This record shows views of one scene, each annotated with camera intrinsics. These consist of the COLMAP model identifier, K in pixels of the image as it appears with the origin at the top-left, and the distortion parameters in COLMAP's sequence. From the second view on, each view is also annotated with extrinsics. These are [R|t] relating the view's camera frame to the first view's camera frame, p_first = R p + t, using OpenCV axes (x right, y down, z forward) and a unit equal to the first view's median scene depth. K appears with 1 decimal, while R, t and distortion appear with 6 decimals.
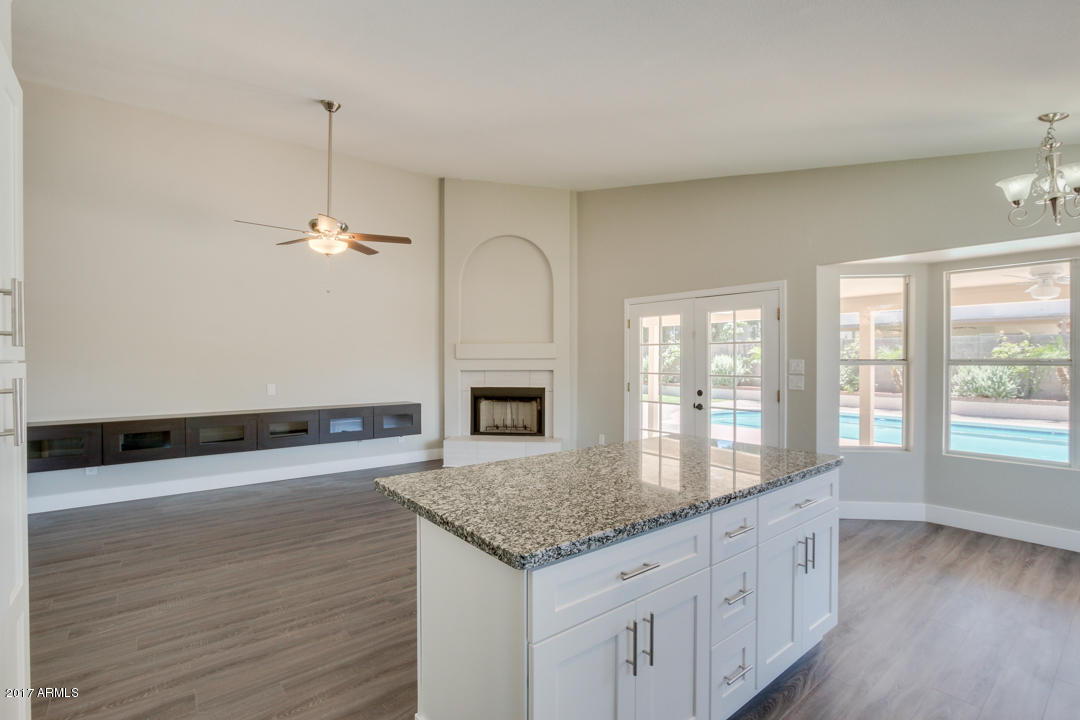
lens RADIAL K [[501.4, 0, 545.7], [0, 501.4, 360.6], [0, 0, 1]] dist [-0.022676, 0.002882]
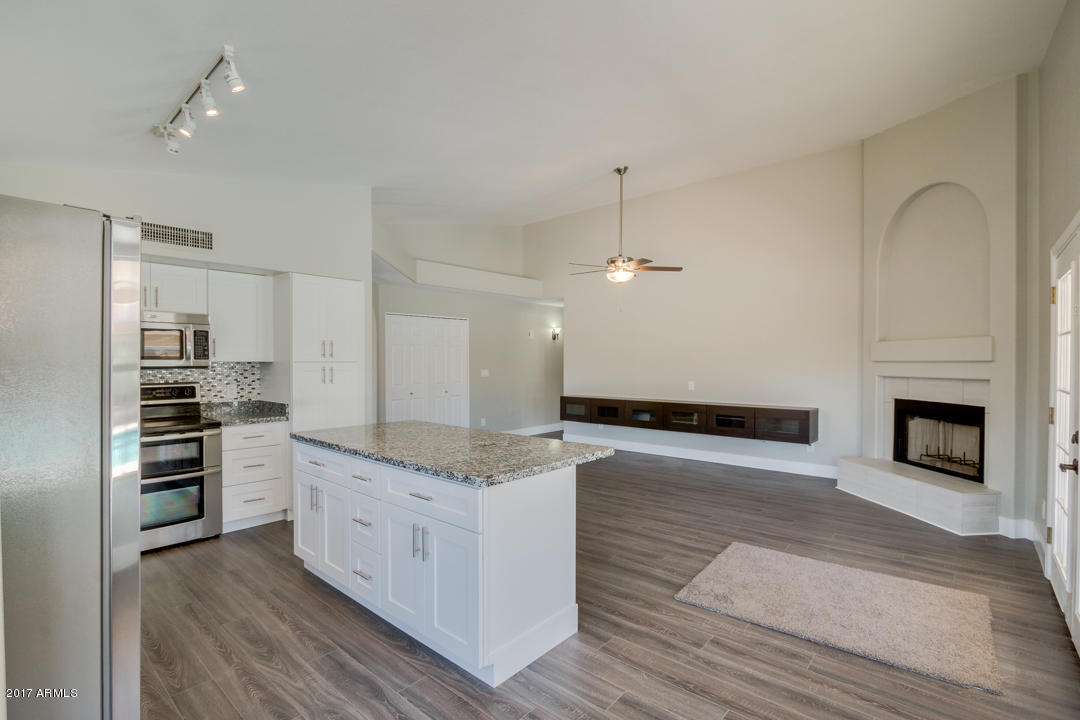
lens RADIAL K [[501.4, 0, 532.1], [0, 501.4, 366.5], [0, 0, 1]] dist [-0.022676, 0.002882]
pose [[0.163749, 0.011552, -0.986434, 0.589815], [-0.003542, 0.999932, 0.011122, -0.002172], [0.986496, 0.001673, 0.163779, 0.383923]]
